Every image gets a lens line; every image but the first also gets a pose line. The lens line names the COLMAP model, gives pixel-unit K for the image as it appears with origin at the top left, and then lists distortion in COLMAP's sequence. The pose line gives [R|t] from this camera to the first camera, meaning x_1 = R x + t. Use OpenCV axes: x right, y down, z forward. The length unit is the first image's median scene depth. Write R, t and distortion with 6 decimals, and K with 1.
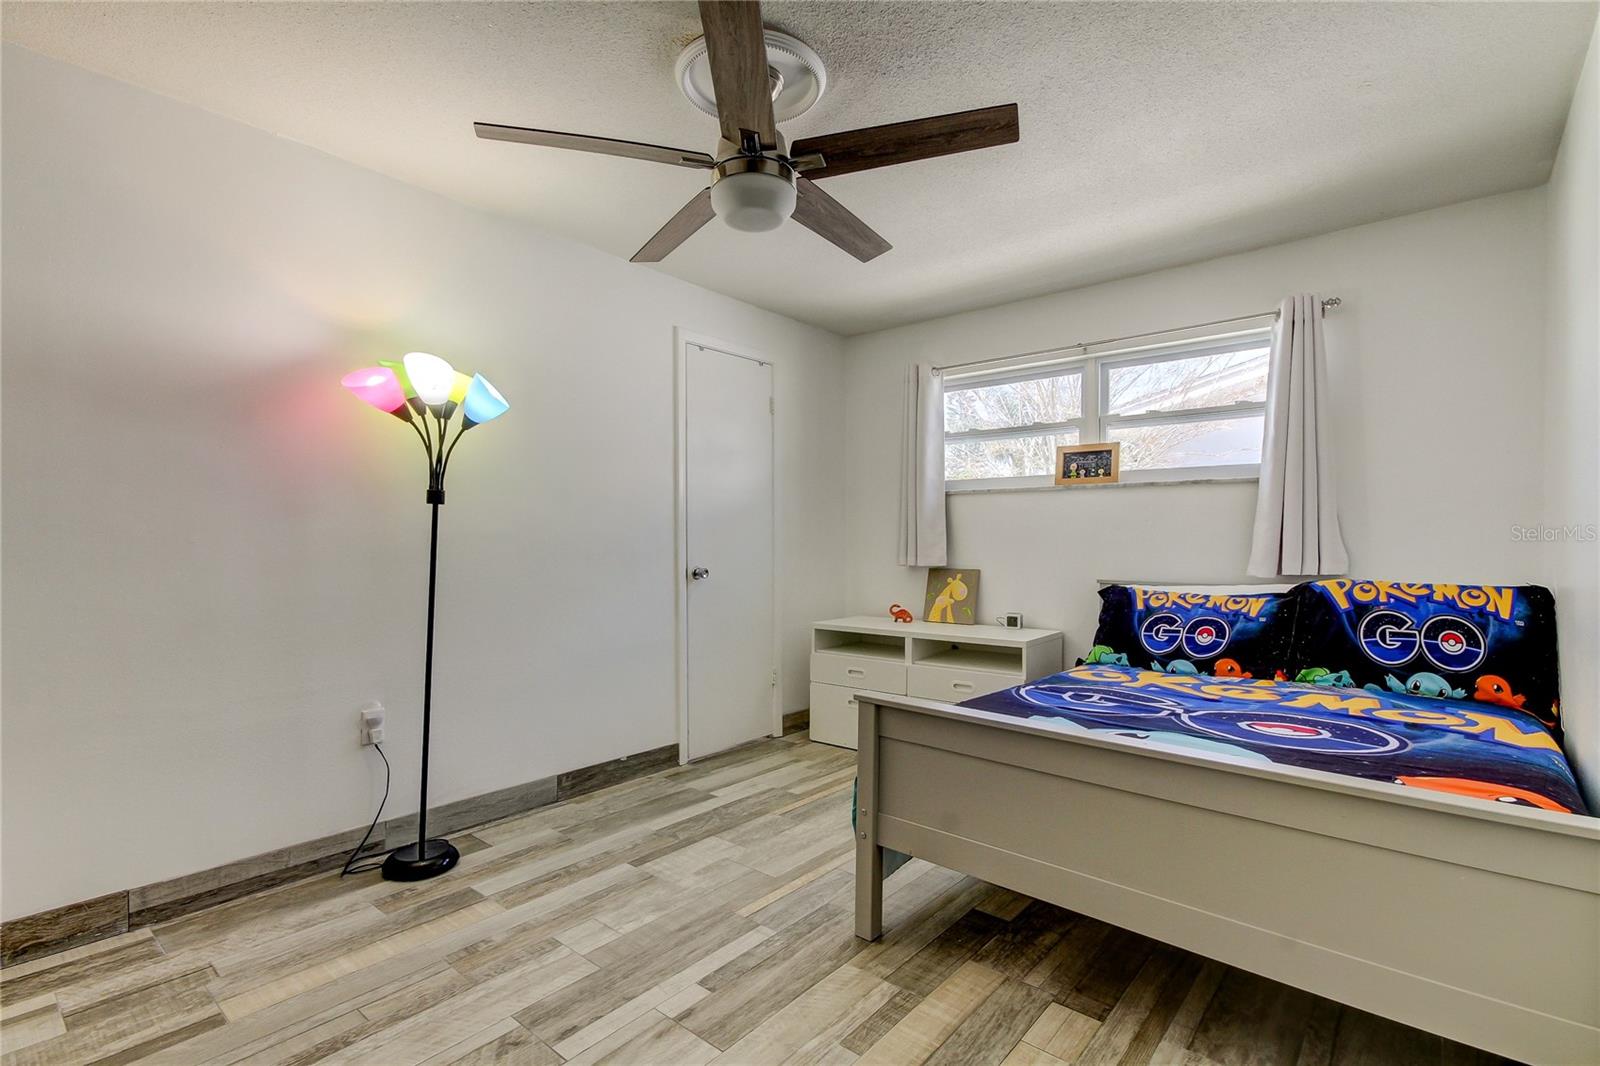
lens RADIAL K [[747.0, 0, 776.0], [0, 747.0, 543.1], [0, 0, 1]] dist [0.014558, 0.000686]
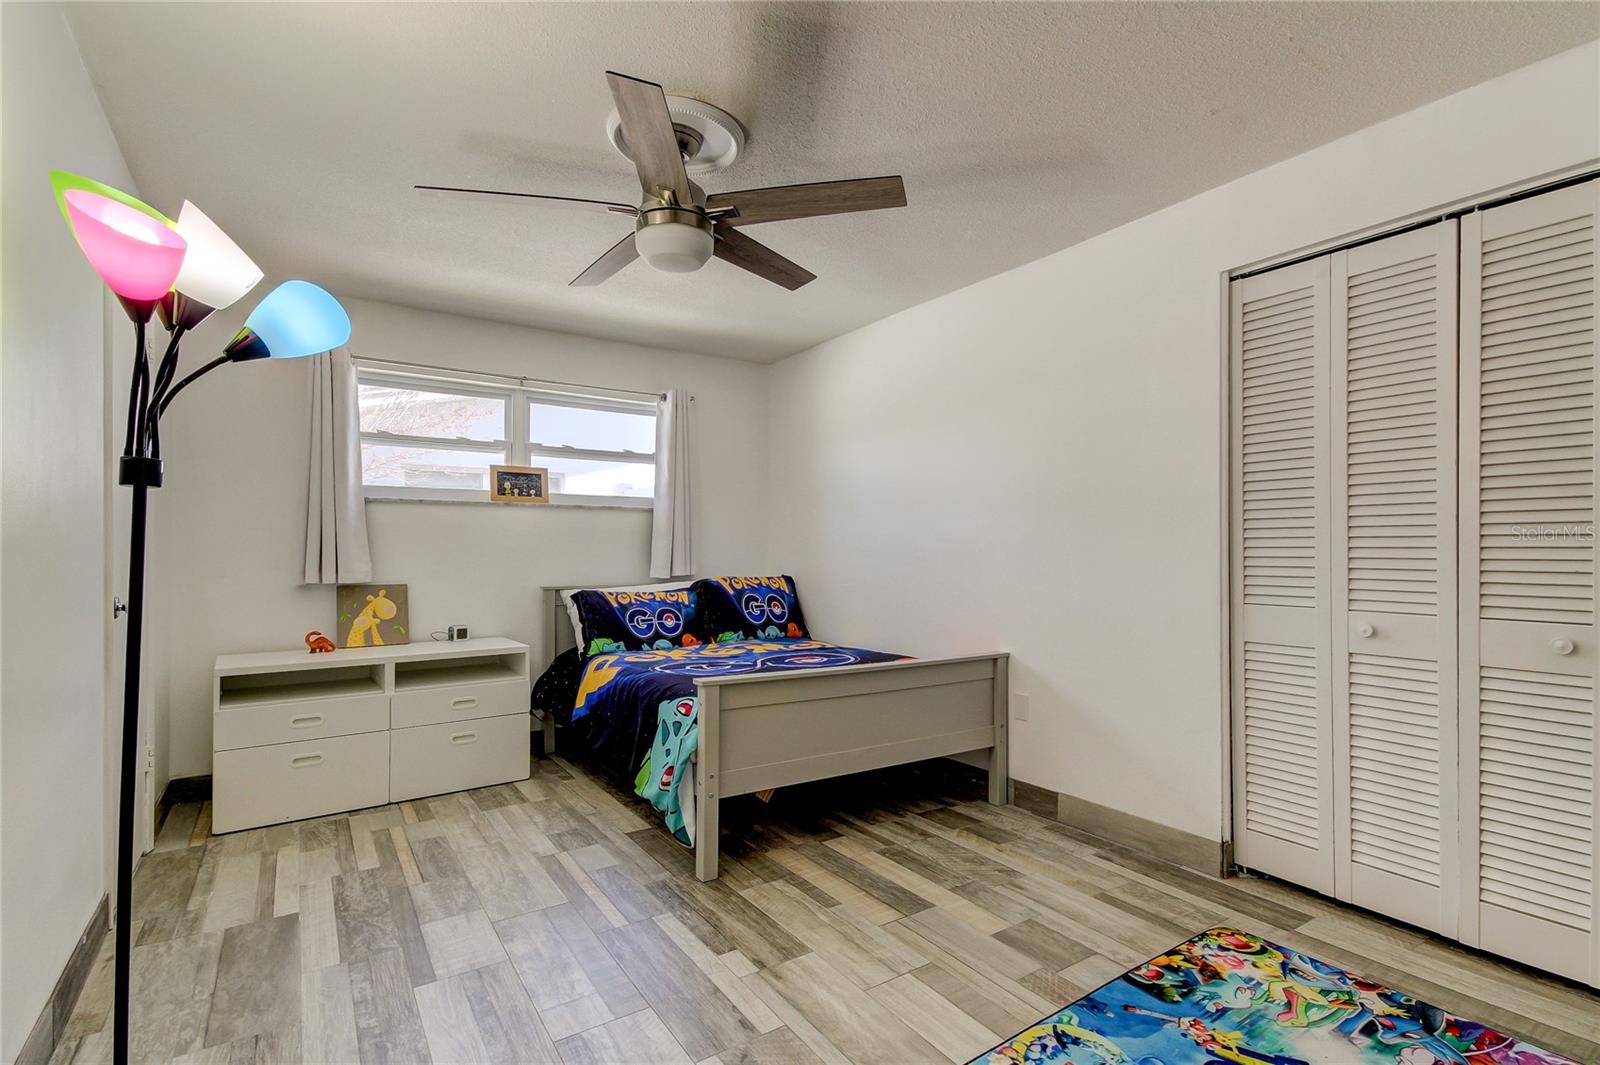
lens RADIAL K [[761.8, 0, 835.6], [0, 761.8, 540.2], [0, 0, 1]] dist [0.002059, 0.000672]
pose [[0.233218, 0.013204, 0.972335, -0.694474], [0.003823, 0.999888, -0.014496, -0.004836], [-0.972417, 0.007098, 0.233142, 0.337422]]
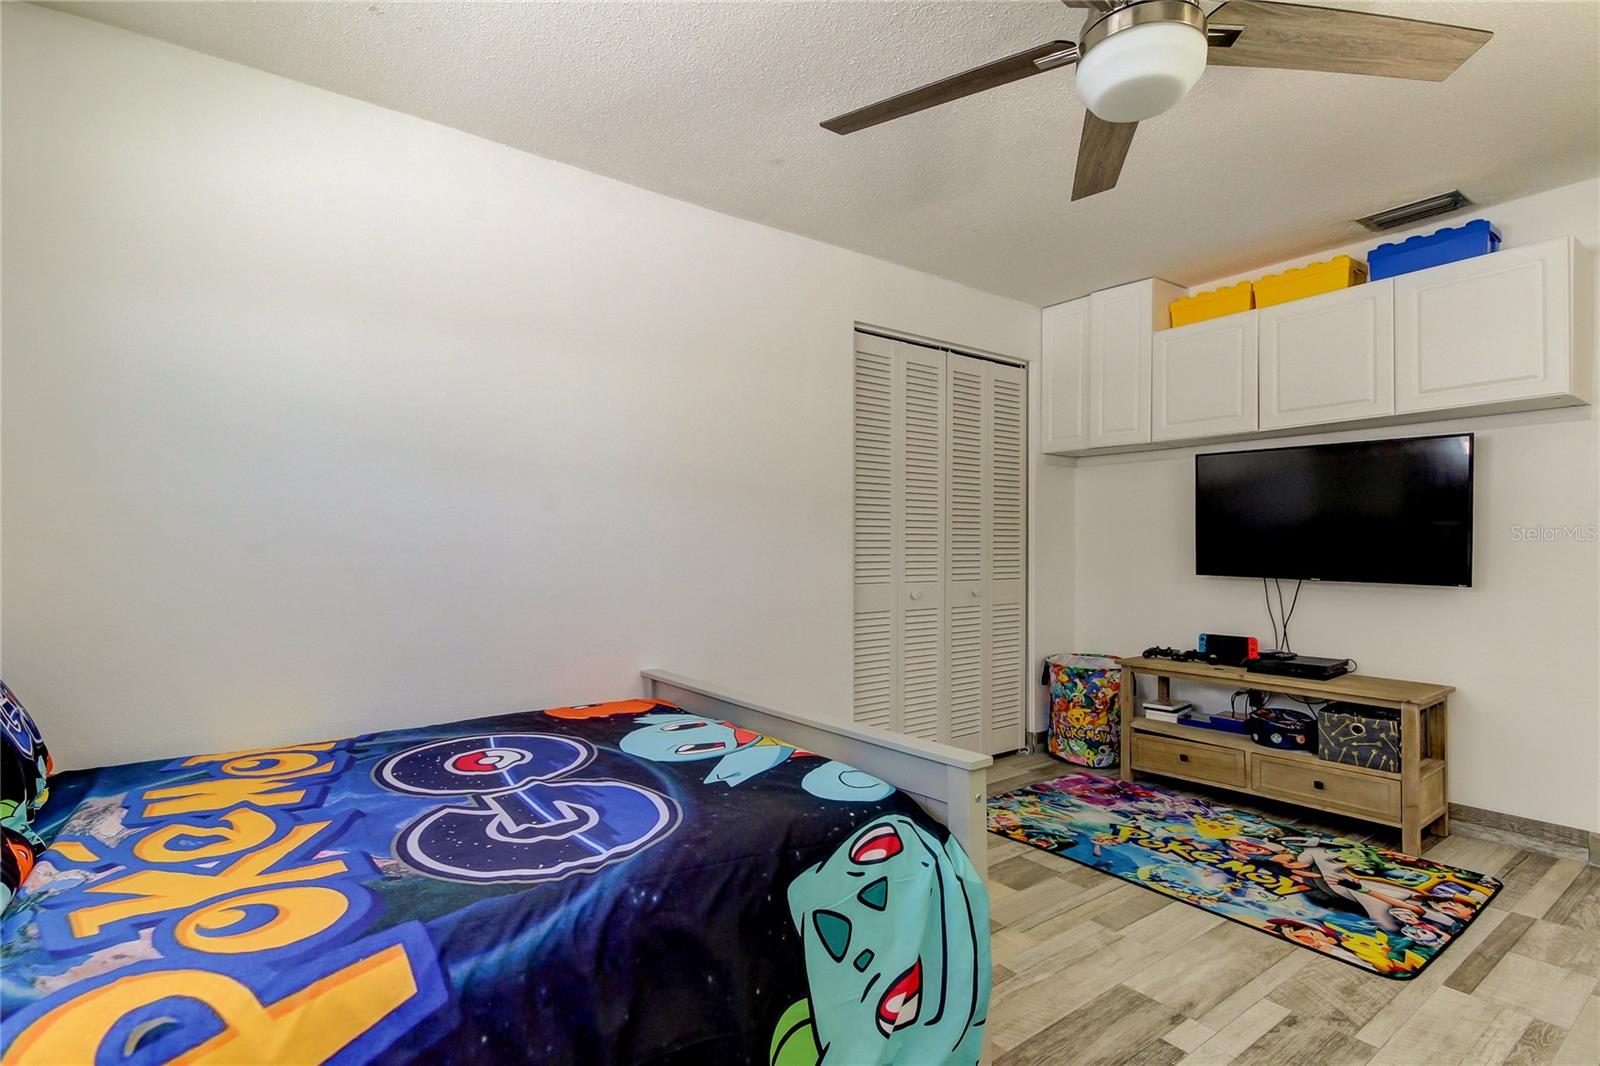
lens RADIAL K [[761.5, 0, 785.4], [0, 761.5, 537.7], [0, 0, 1]] dist [0.018201, -0.000227]
pose [[-0.976253, 0.000302, 0.216634, 0.092721], [-0.000683, 0.999990, -0.004473, -0.005333], [-0.216633, -0.004515, -0.976243, 1.180747]]
